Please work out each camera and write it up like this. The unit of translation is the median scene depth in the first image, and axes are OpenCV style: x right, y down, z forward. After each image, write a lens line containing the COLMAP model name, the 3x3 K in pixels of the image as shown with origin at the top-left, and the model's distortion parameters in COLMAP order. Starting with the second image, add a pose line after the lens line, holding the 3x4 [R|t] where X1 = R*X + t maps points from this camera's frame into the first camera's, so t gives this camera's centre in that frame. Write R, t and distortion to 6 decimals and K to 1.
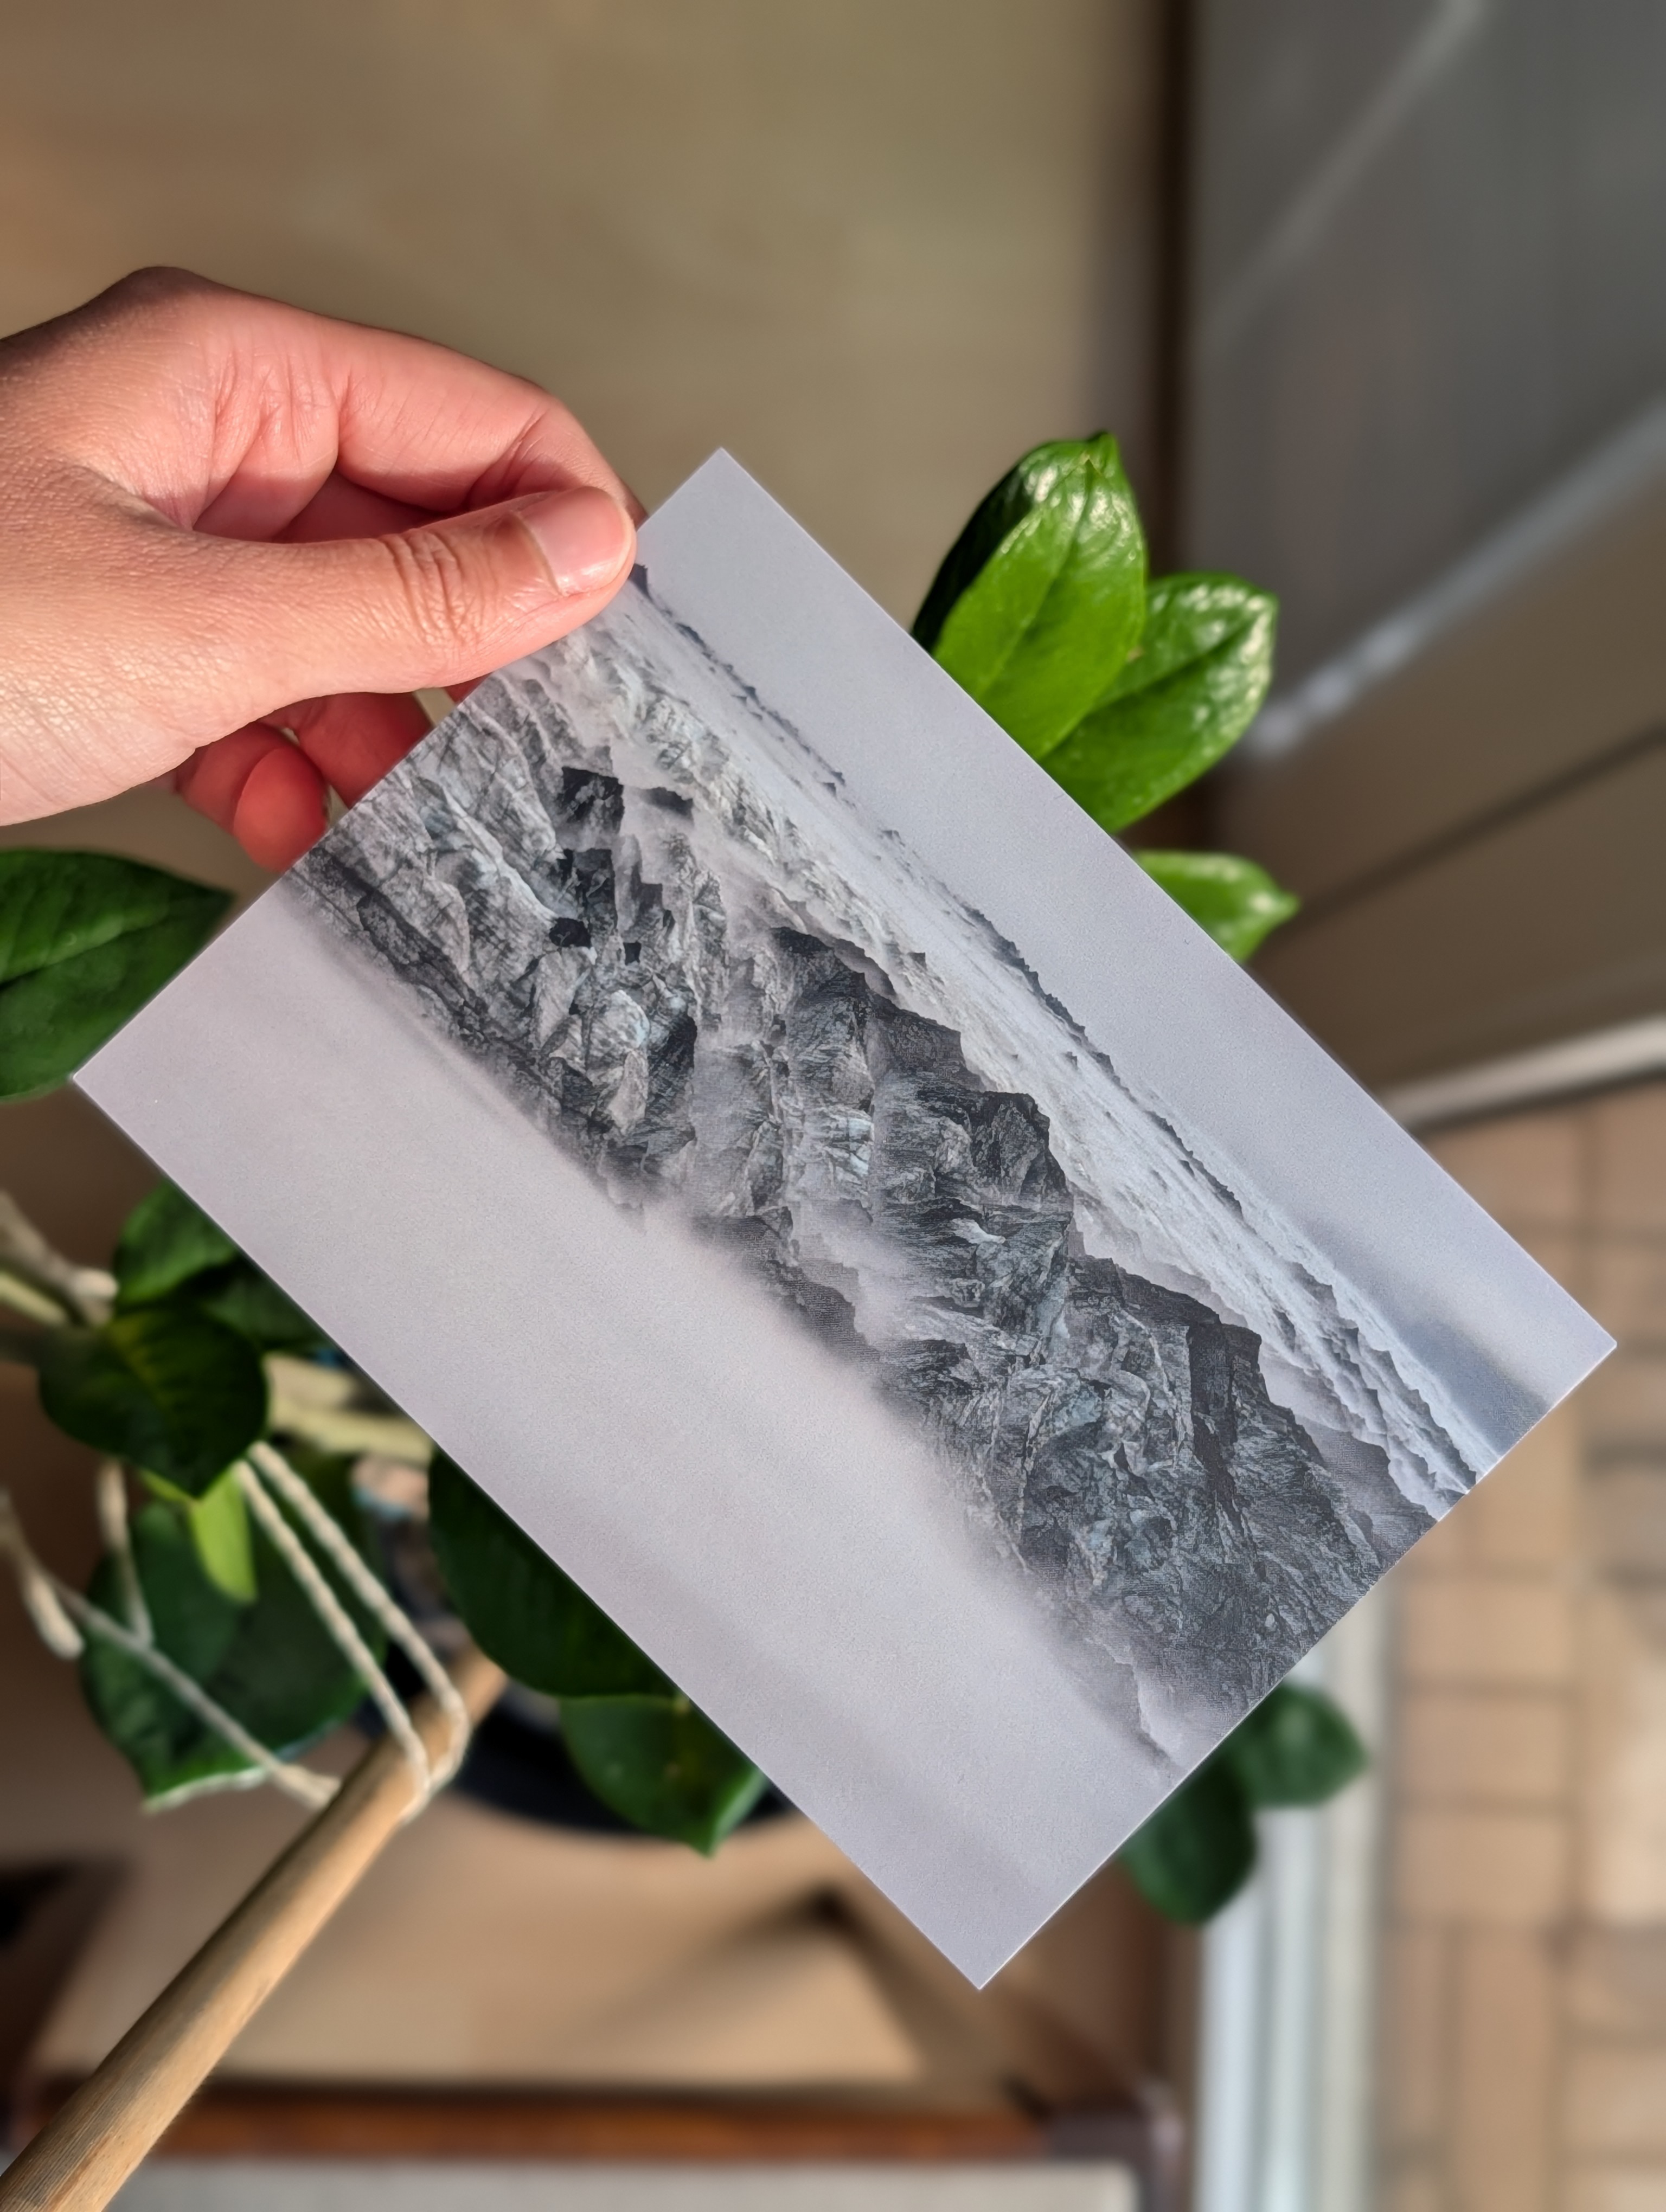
lens RADIAL K [[1793.4, 0, 812.4], [0, 1793.4, 1097.7], [0, 0, 1]] dist [0.003471, -0.002563]
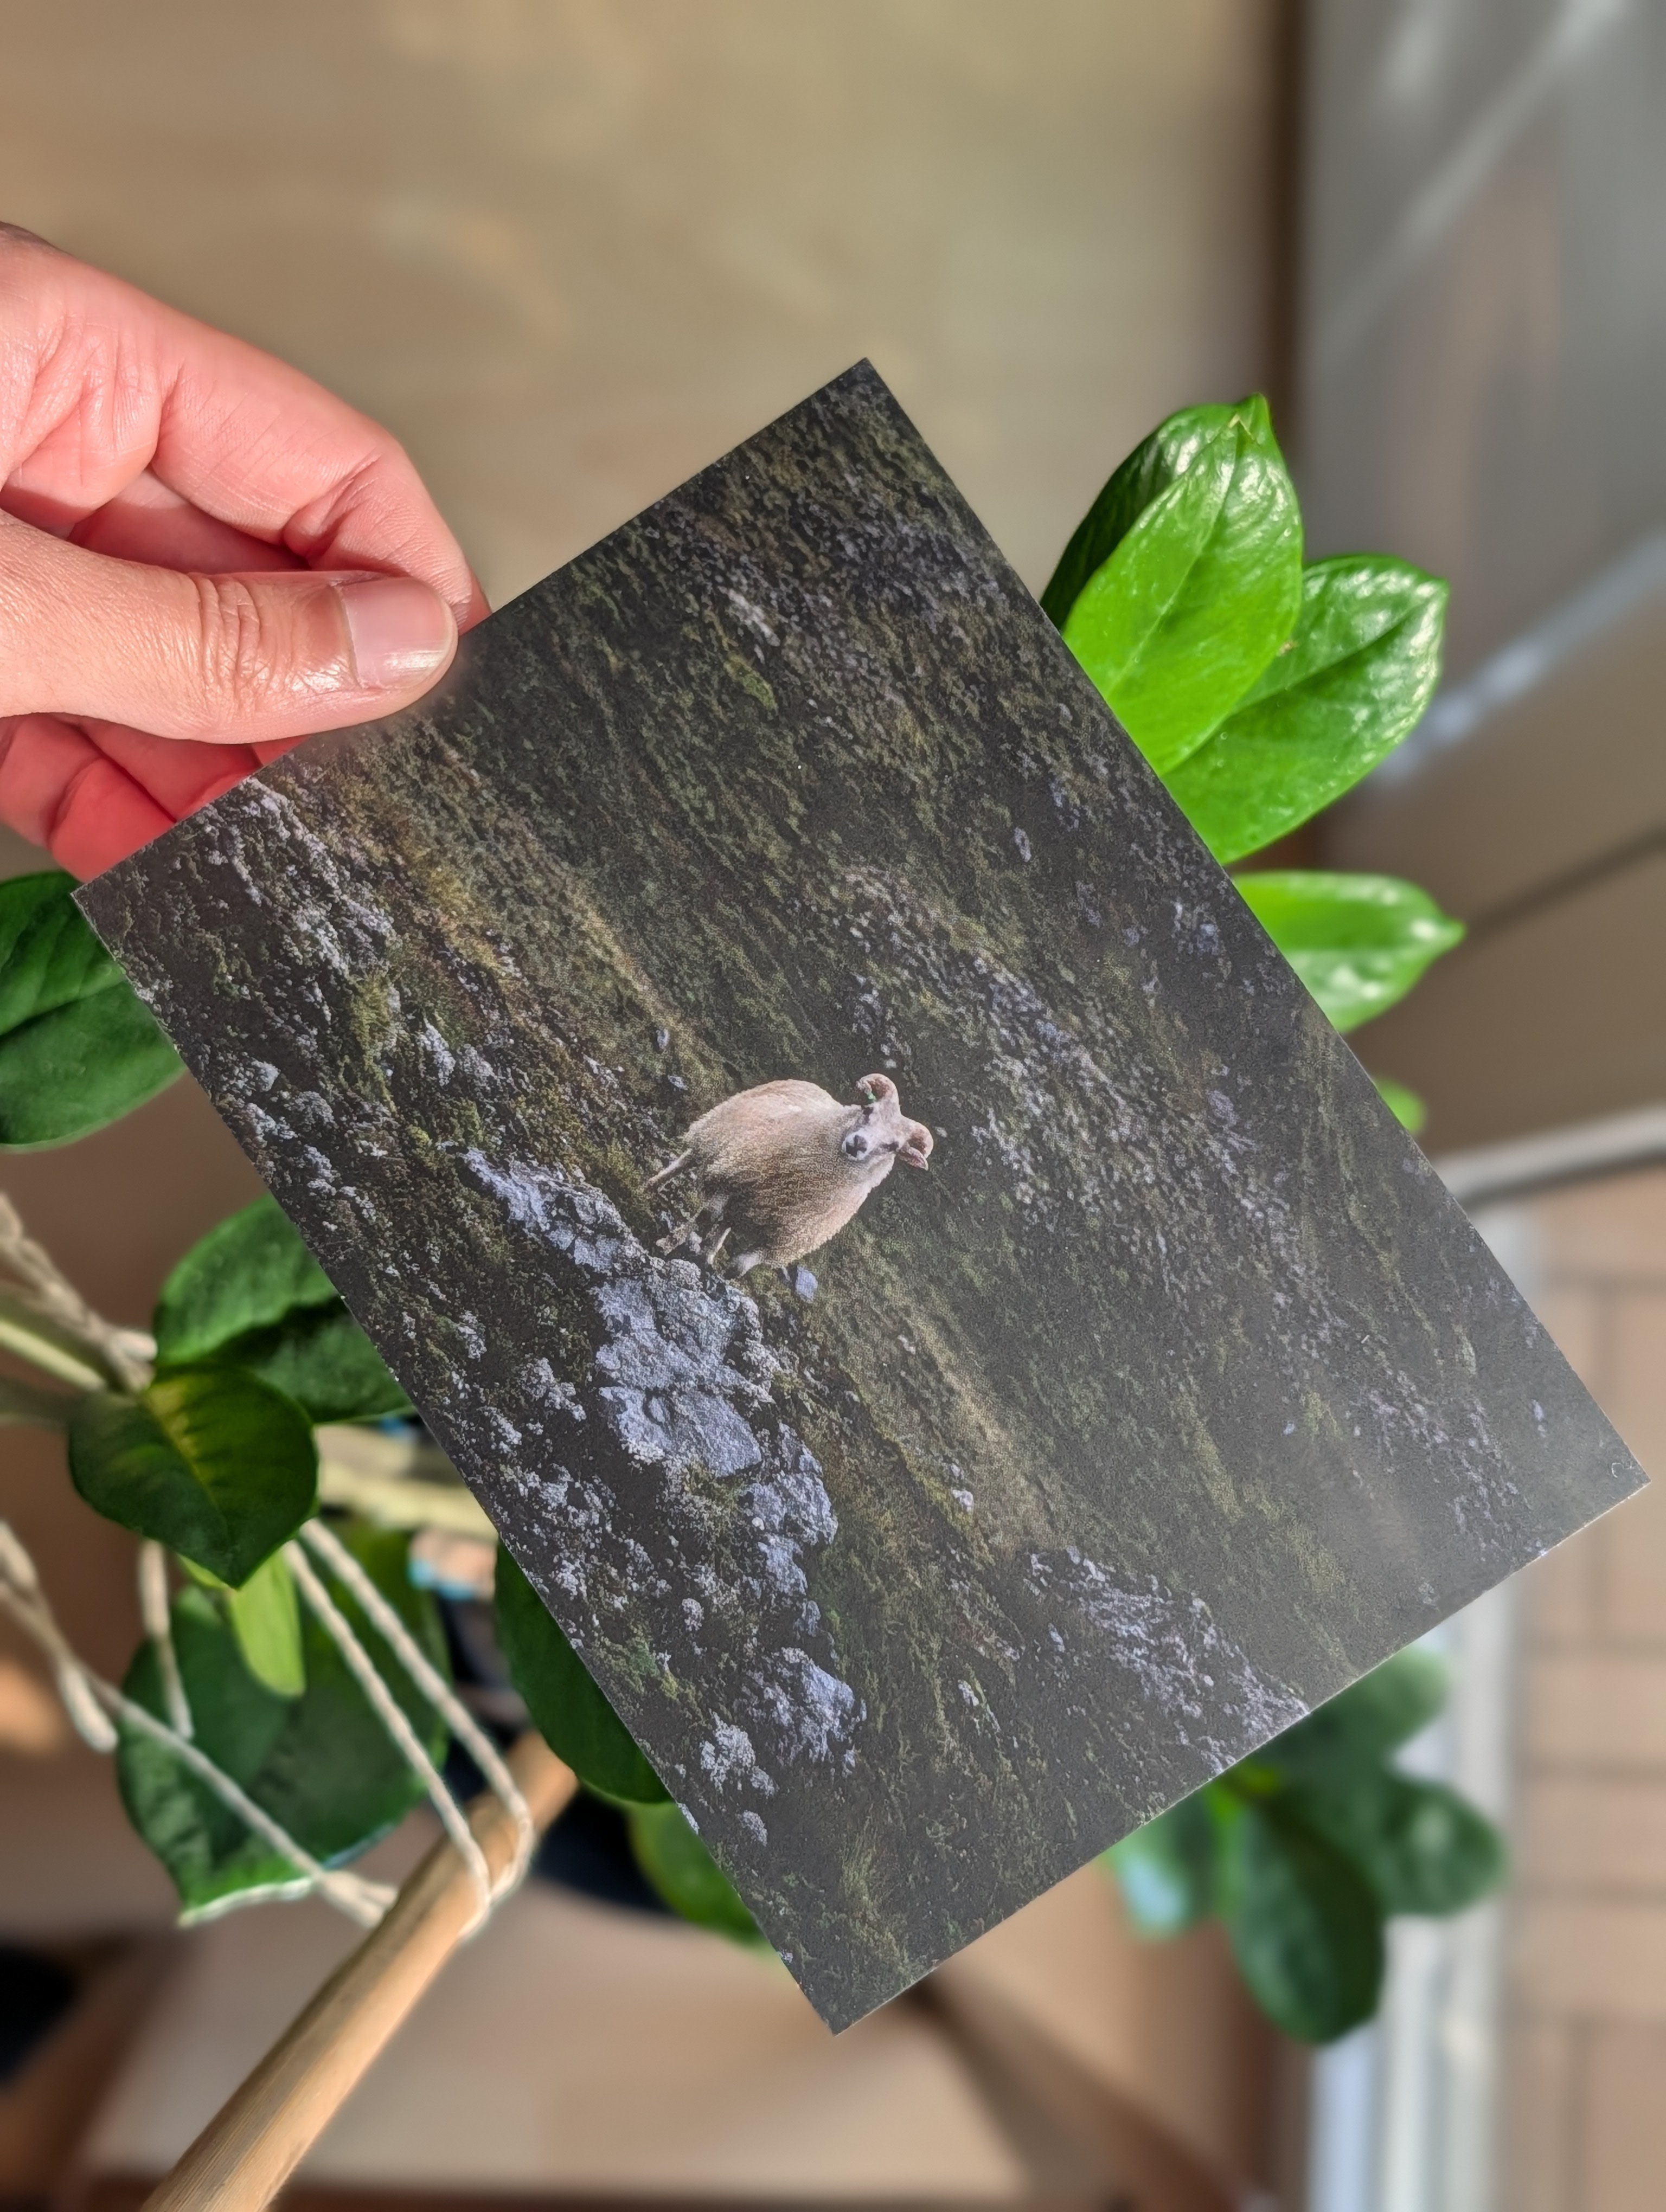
lens RADIAL K [[1807.9, 0, 831.5], [0, 1807.9, 1118.0], [0, 0, 1]] dist [0.002973, -0.007665]
pose [[0.999296, 0.003821, -0.037311, -0.009770], [-0.004263, 0.999921, -0.011789, -0.004008], [0.037264, 0.011940, 0.999234, 0.103763]]
